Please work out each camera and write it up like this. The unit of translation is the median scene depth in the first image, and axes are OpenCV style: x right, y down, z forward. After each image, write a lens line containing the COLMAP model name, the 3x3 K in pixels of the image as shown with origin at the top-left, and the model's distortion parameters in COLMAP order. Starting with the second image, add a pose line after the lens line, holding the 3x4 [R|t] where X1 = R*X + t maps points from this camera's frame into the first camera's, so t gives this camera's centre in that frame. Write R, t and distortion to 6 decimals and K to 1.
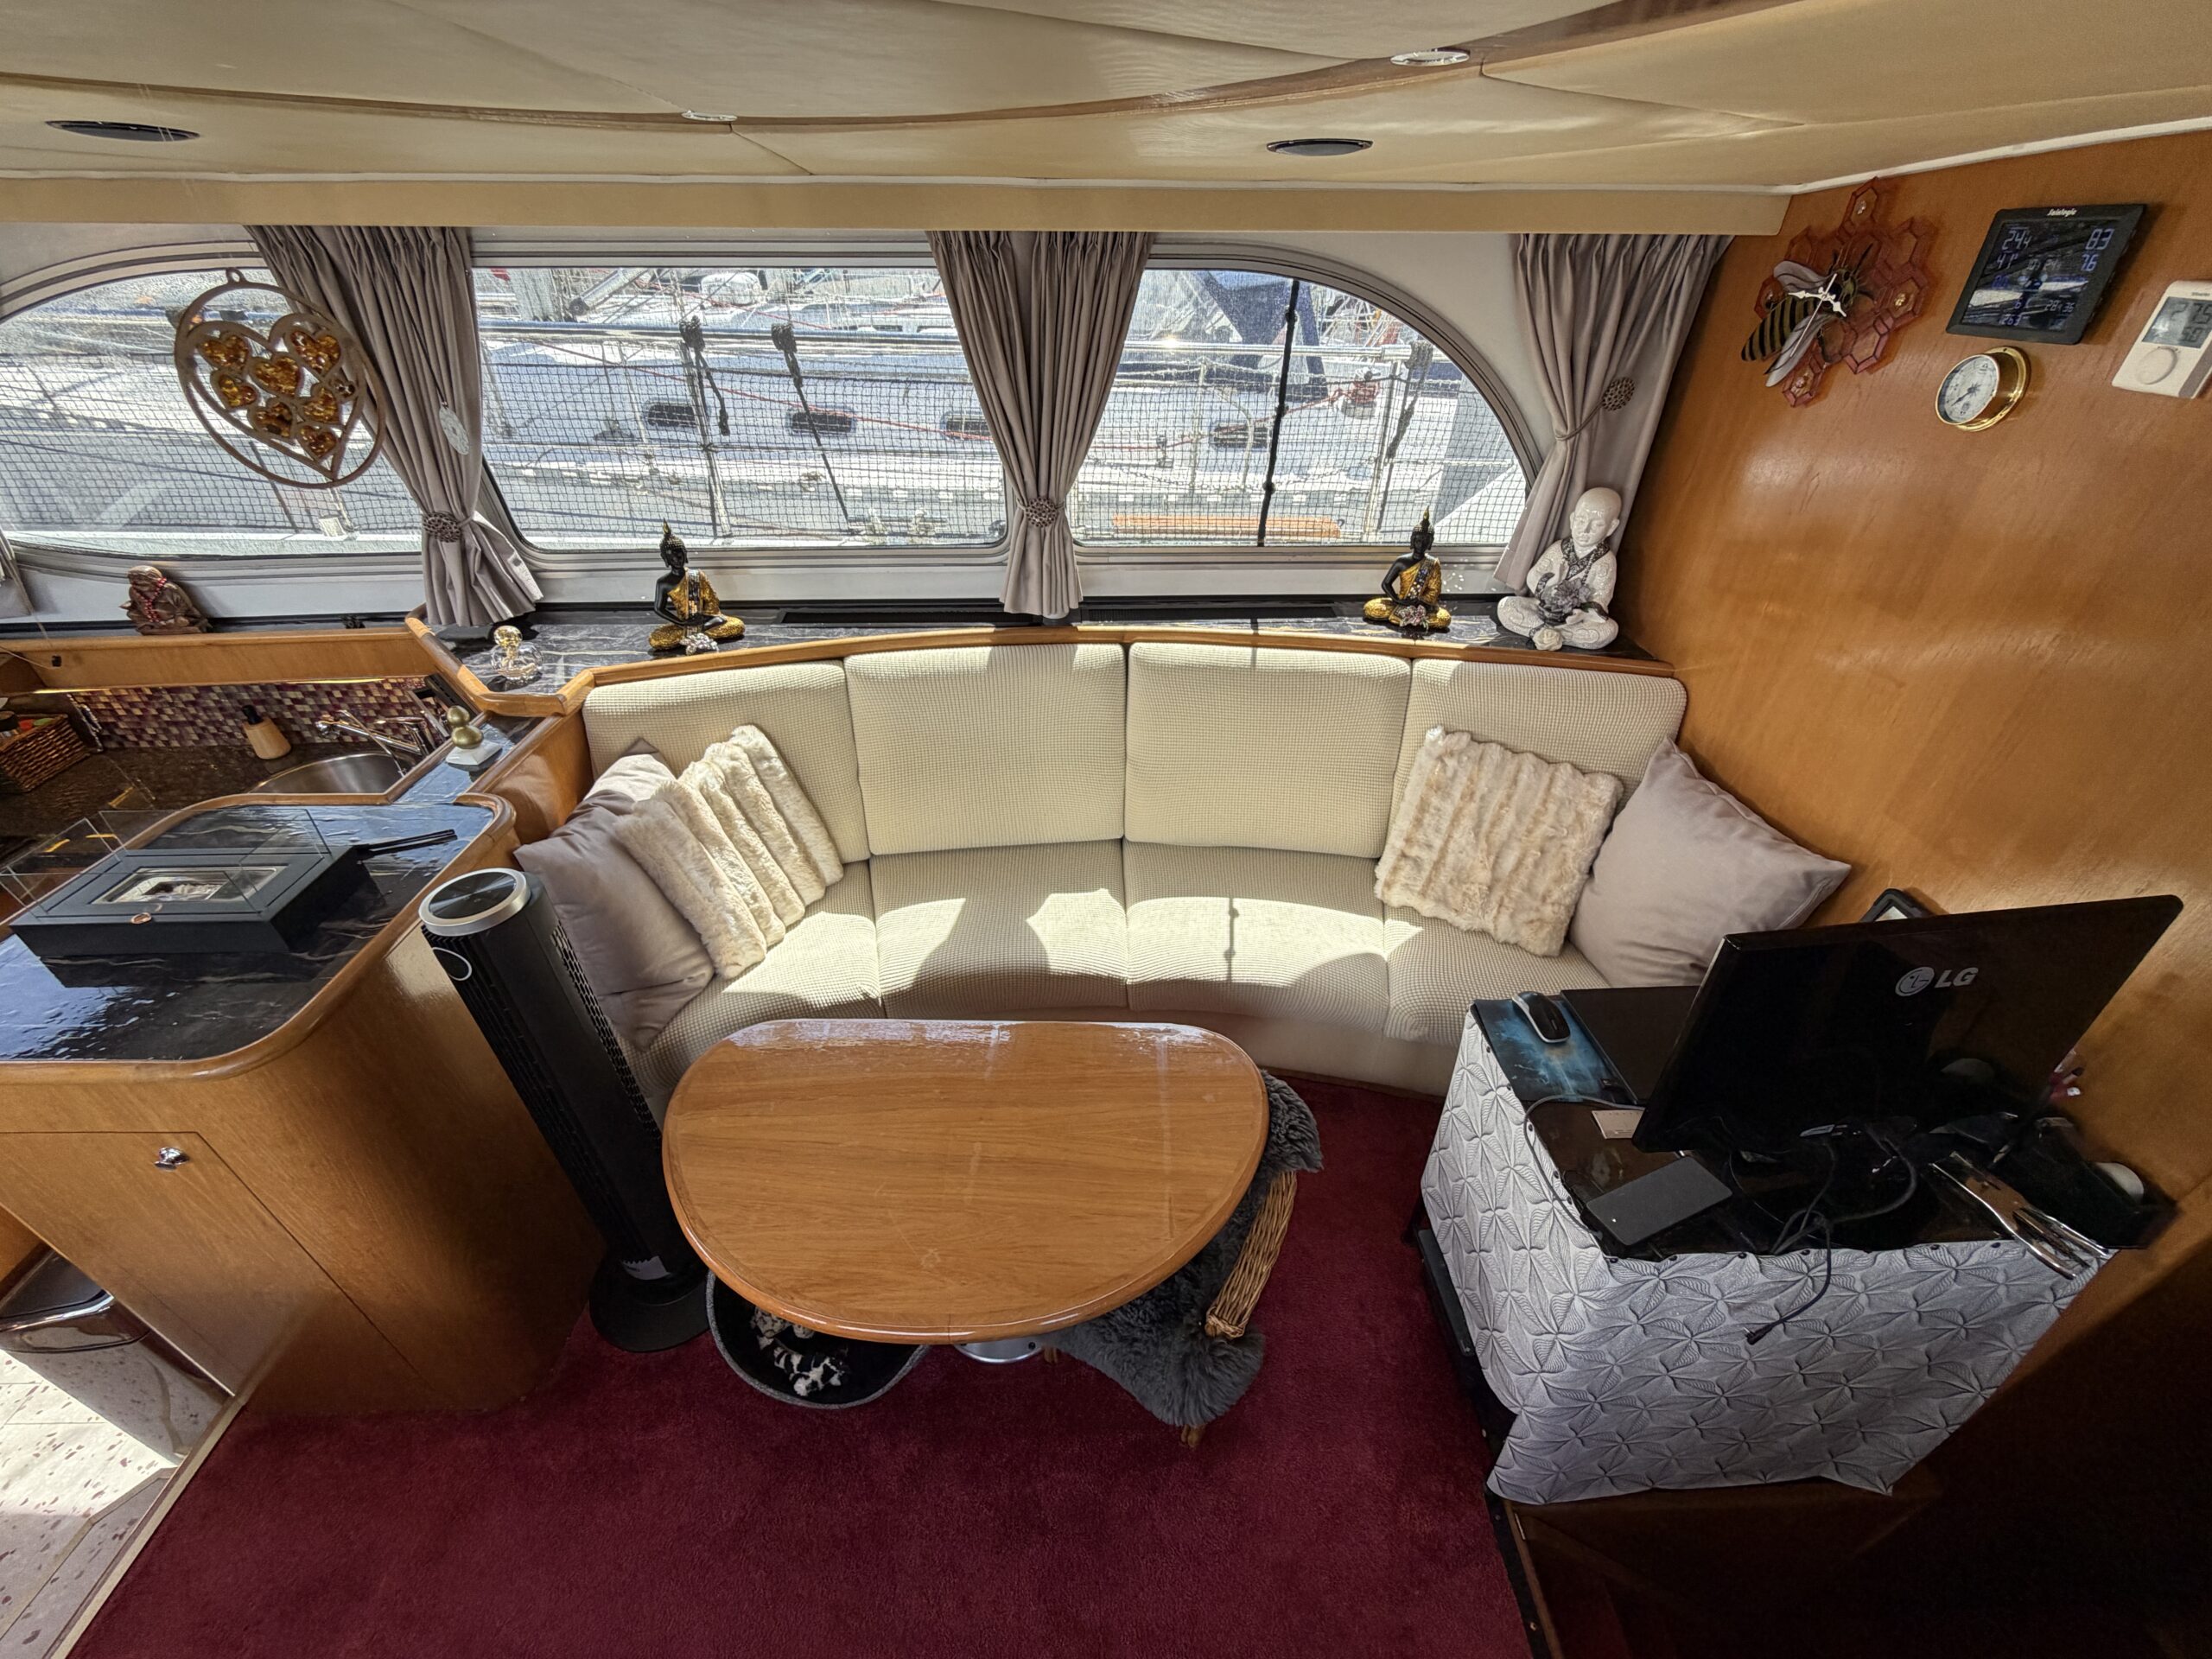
lens RADIAL K [[901.7, 0, 1153.6], [0, 901.7, 837.9], [0, 0, 1]] dist [-0.000893, 0.000146]
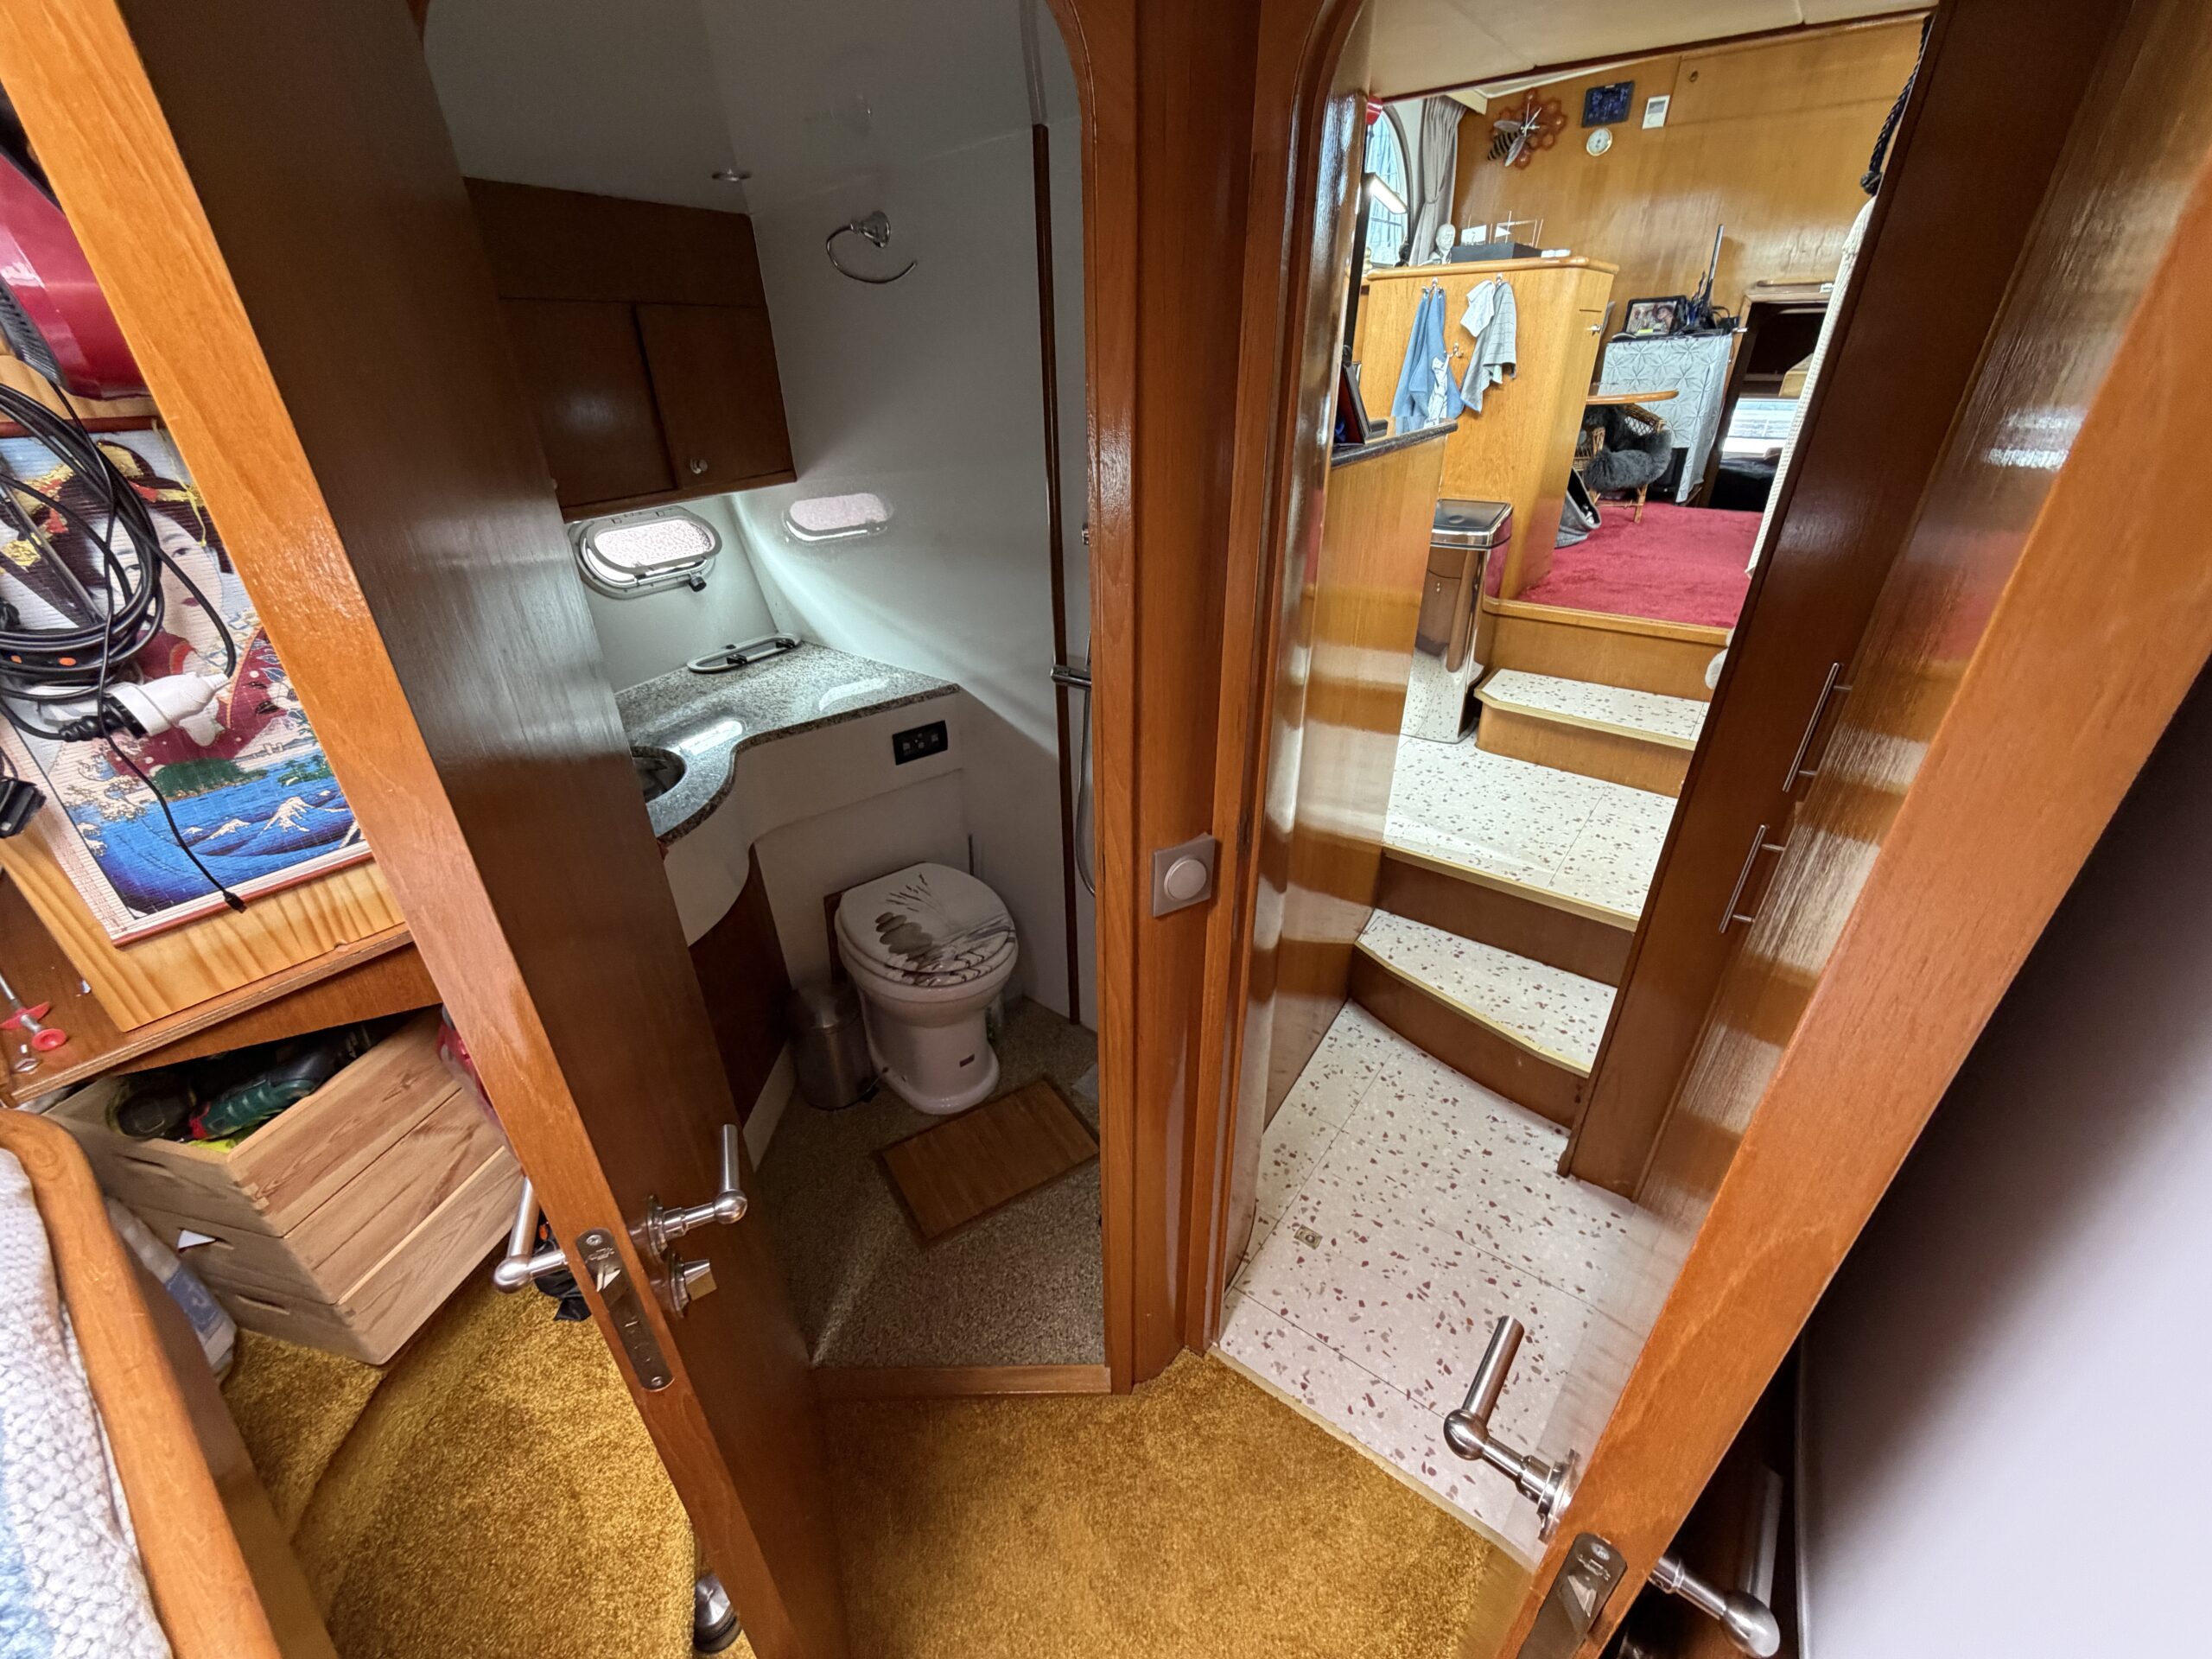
lens RADIAL K [[885.0, 0, 1106.0], [0, 885.0, 829.5], [0, 0, 1]] dist [0.000438, -0.000181]
pose [[0.620450, -0.397608, 0.675980, -2.243962], [0.466802, 0.879864, 0.089077, 0.392748], [-0.630188, 0.260281, 0.731517, 0.255365]]
